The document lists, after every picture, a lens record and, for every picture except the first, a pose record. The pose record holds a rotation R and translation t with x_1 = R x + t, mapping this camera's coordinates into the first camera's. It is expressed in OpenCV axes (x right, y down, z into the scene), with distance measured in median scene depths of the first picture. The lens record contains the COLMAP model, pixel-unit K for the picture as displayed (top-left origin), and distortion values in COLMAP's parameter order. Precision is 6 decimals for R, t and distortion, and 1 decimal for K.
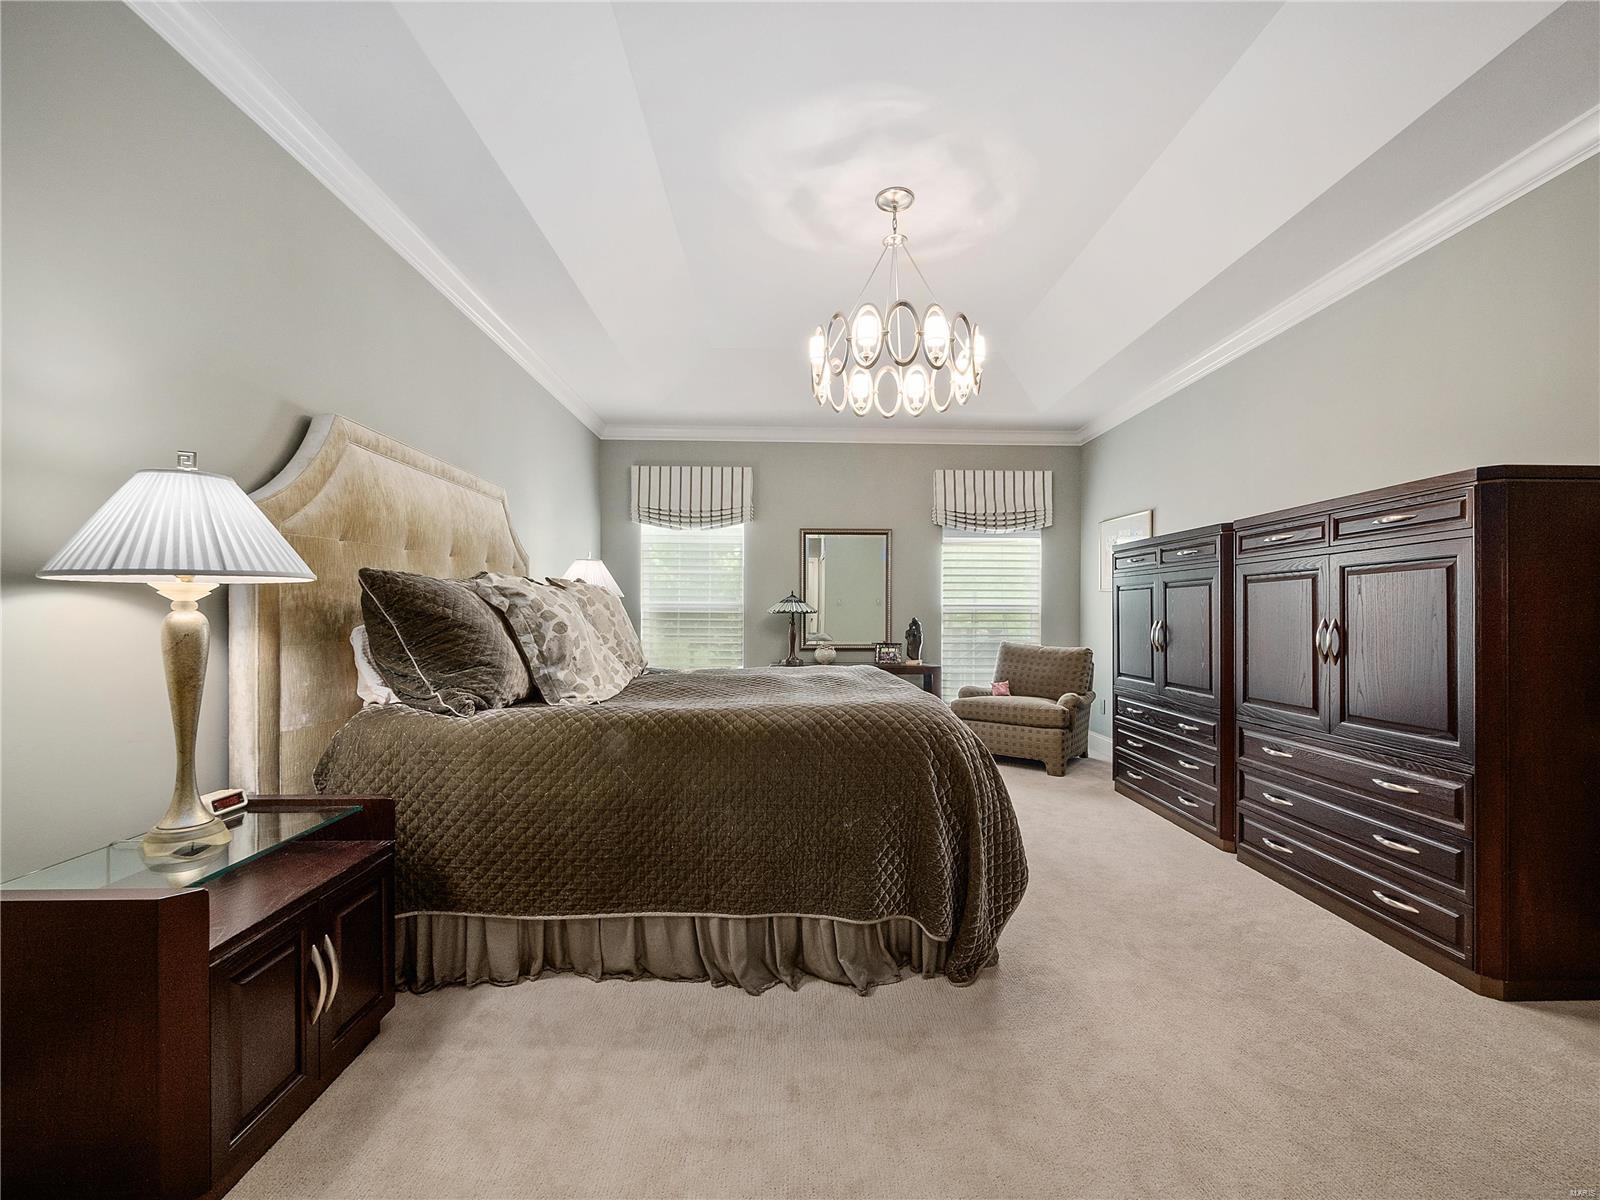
lens RADIAL K [[682.2, 0, 802.9], [0, 682.2, 608.7], [0, 0, 1]] dist [-0.007341, 0.000437]
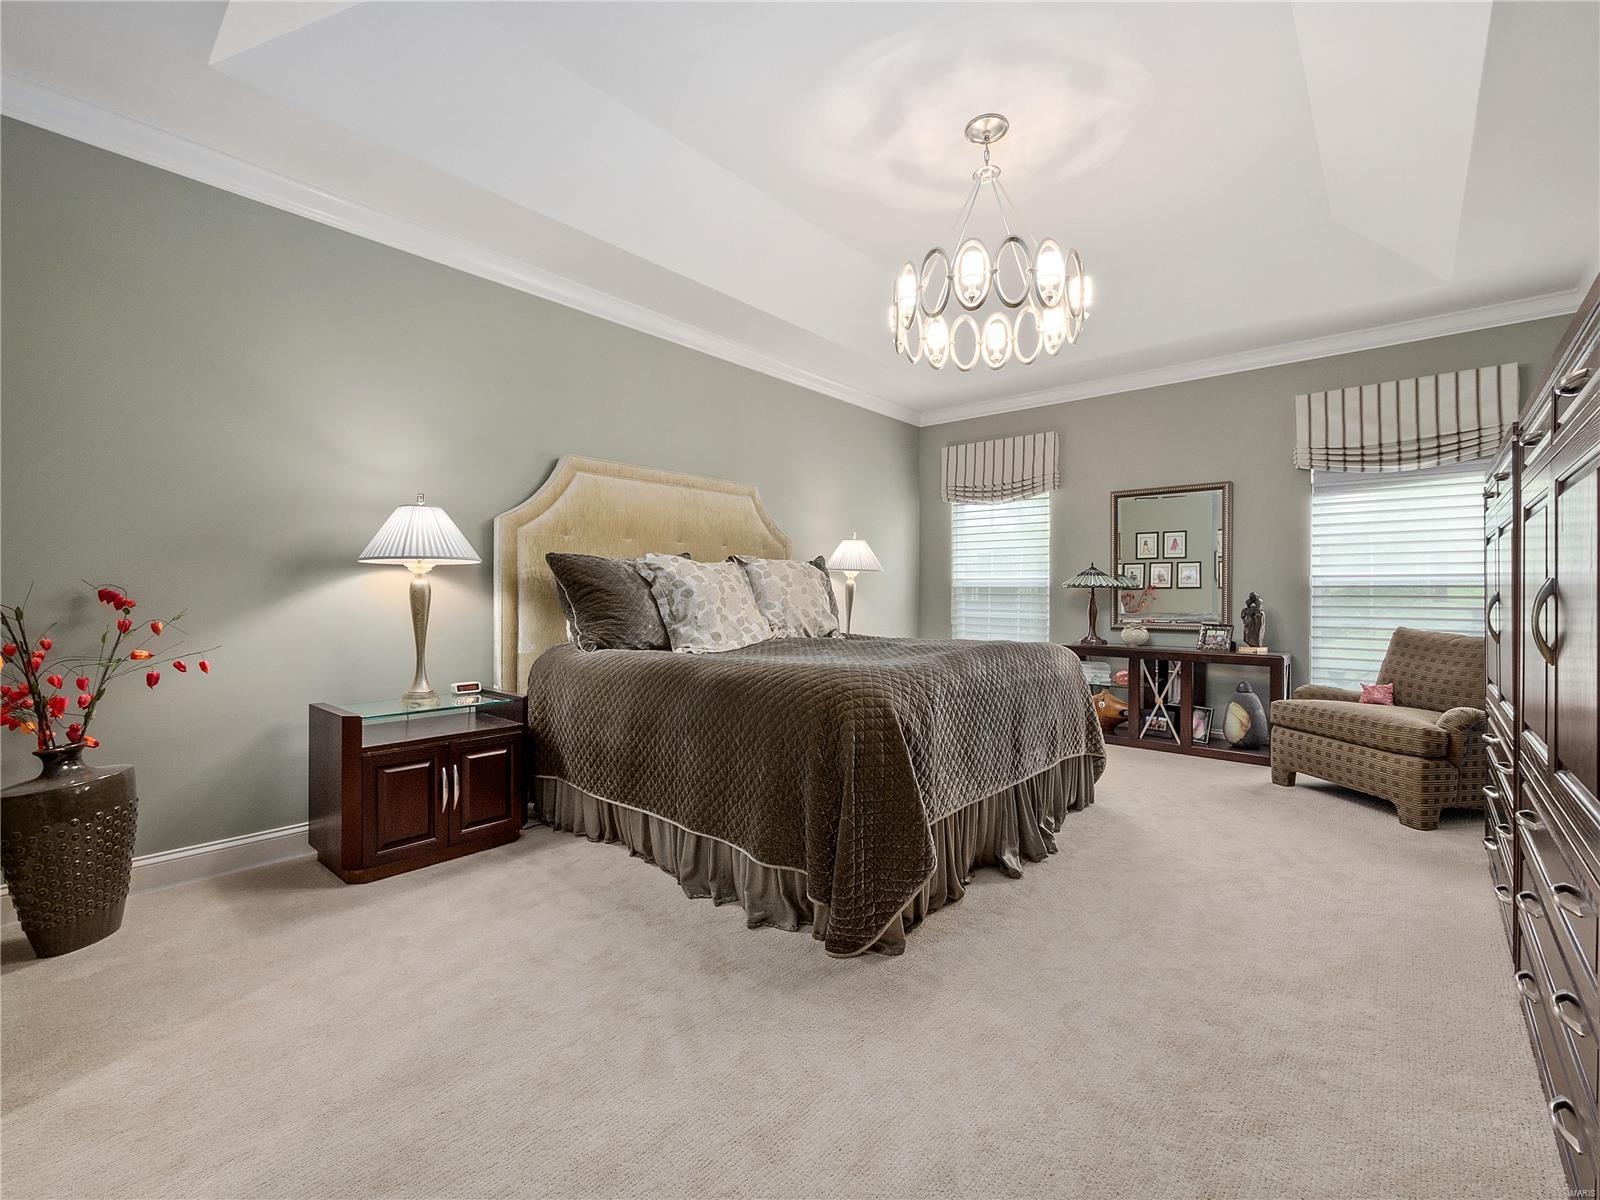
lens RADIAL K [[682.2, 0, 811.8], [0, 682.2, 588.6], [0, 0, 1]] dist [-0.007341, 0.000437]
pose [[0.740935, -0.002573, -0.671572, 0.695505], [0.000953, 0.999996, -0.002779, 0.022867], [0.671576, 0.001419, 0.740934, 0.201351]]
